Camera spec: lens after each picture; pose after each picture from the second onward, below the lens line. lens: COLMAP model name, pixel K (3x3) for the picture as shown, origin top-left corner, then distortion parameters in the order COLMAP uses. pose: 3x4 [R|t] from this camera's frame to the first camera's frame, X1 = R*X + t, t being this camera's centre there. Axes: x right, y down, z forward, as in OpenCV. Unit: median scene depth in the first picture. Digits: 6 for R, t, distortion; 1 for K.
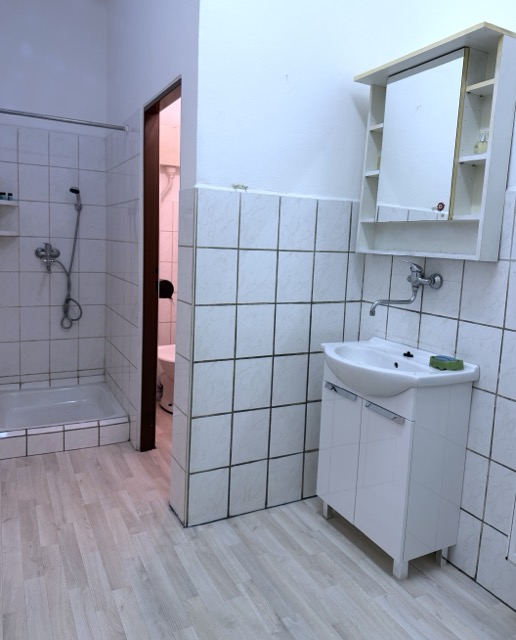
lens RADIAL K [[499.0, 0, 257.3], [0, 499.0, 302.8], [0, 0, 1]] dist [0.067065, -0.103152]
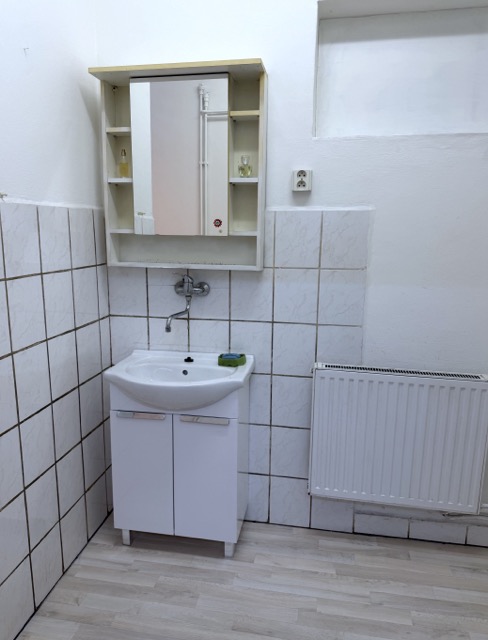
lens RADIAL K [[470.2, 0, 244.0], [0, 470.2, 320.0], [0, 0, 1]] dist [0.064313, -0.098812]
pose [[0.598994, -0.186631, 0.778700, -0.392324], [0.110932, 0.982424, 0.150127, -0.117628], [-0.793032, -0.003543, 0.609170, 0.298586]]
